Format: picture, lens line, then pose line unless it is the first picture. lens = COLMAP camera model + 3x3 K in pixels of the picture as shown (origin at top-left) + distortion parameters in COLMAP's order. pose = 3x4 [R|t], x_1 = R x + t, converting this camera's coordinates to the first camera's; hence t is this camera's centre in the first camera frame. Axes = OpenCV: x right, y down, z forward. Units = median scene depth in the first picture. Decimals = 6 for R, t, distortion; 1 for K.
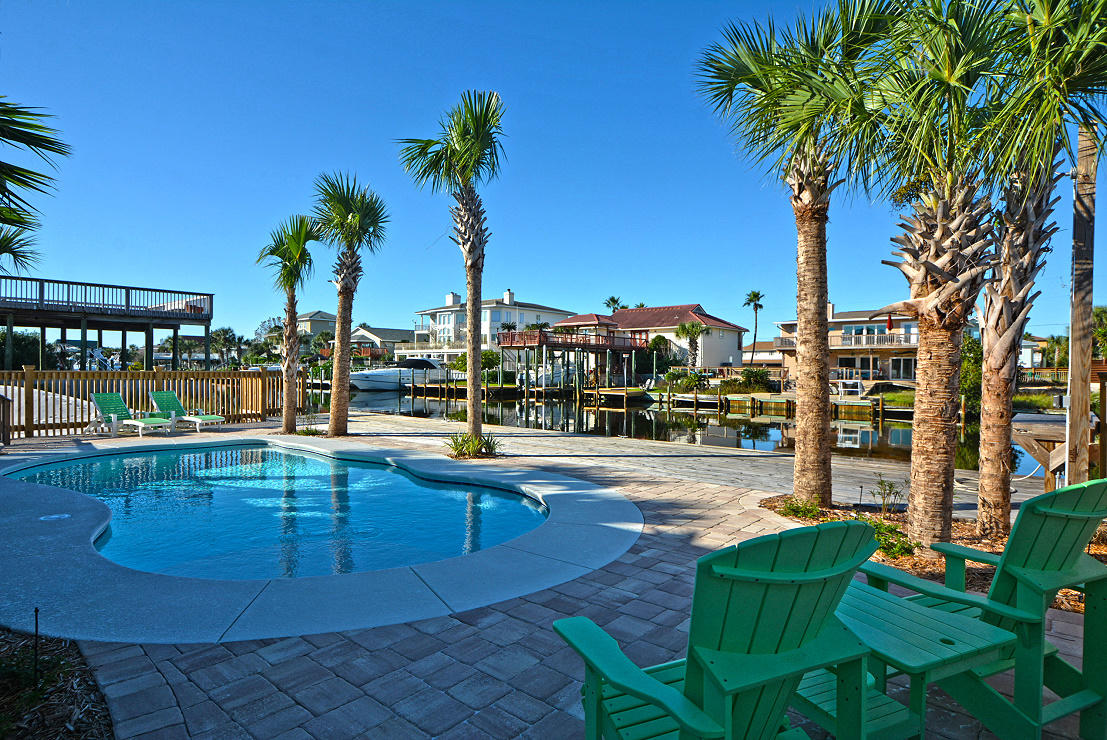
lens RADIAL K [[604.5, 0, 551.1], [0, 604.5, 370.9], [0, 0, 1]] dist [-0.001563, -0.001142]
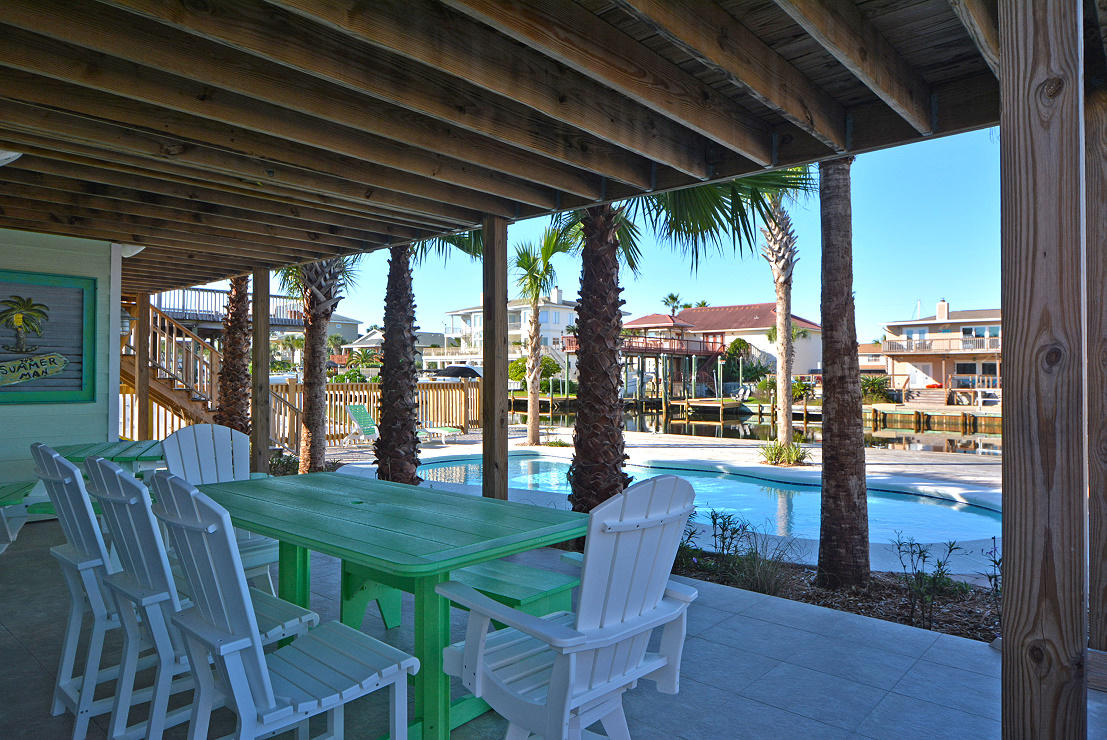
lens RADIAL K [[713.0, 0, 549.7], [0, 713.0, 369.4], [0, 0, 1]] dist [-0.008758, -0.000453]
pose [[0.999843, -0.004362, -0.017185, -0.095161], [0.004128, 0.999899, -0.013616, -0.001395], [0.017243, 0.013543, 0.999760, -0.043984]]
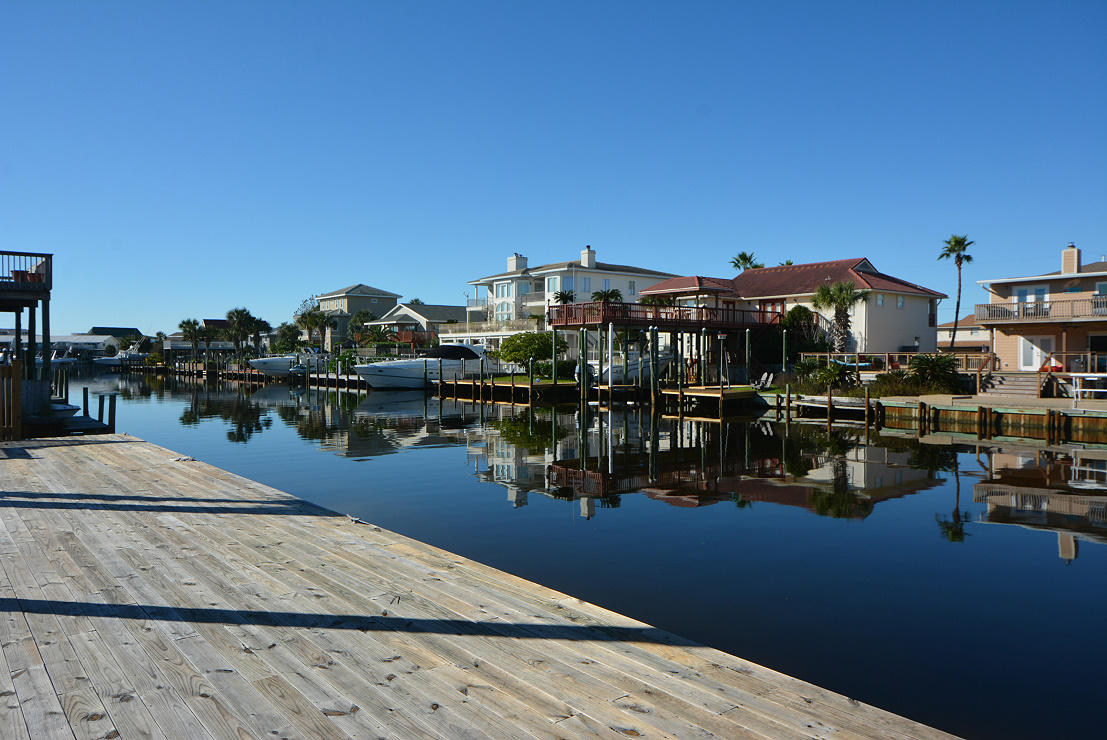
lens RADIAL K [[796.7, 0, 545.0], [0, 796.7, 361.5], [0, 0, 1]] dist [-0.007618, -0.006262]
pose [[0.982296, -0.006440, -0.187225, 0.083122], [0.006622, 0.999978, 0.000344, -0.000066], [0.187218, -0.001578, 0.982317, 0.107800]]
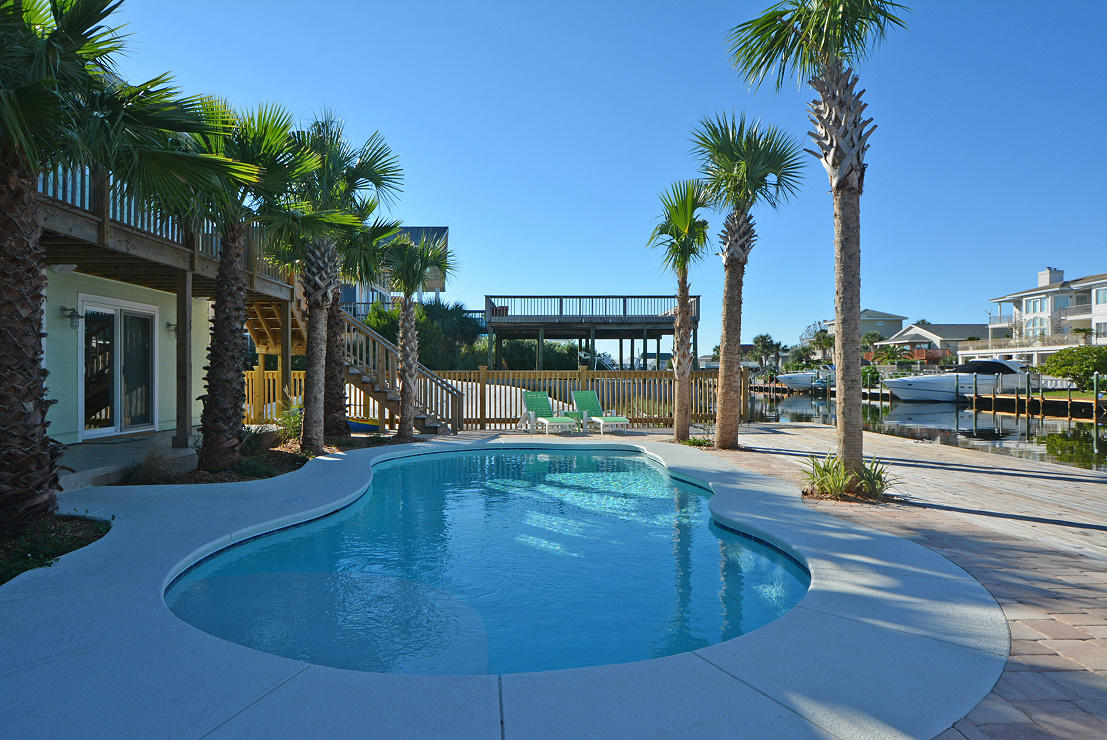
lens RADIAL K [[658.2, 0, 542.7], [0, 658.2, 371.6], [0, 0, 1]] dist [-0.000365, -0.006092]
pose [[0.663771, -0.012254, -0.747836, 0.030922], [0.002810, 0.999900, -0.013890, 0.004278], [0.747931, 0.007118, 0.663738, 0.060580]]
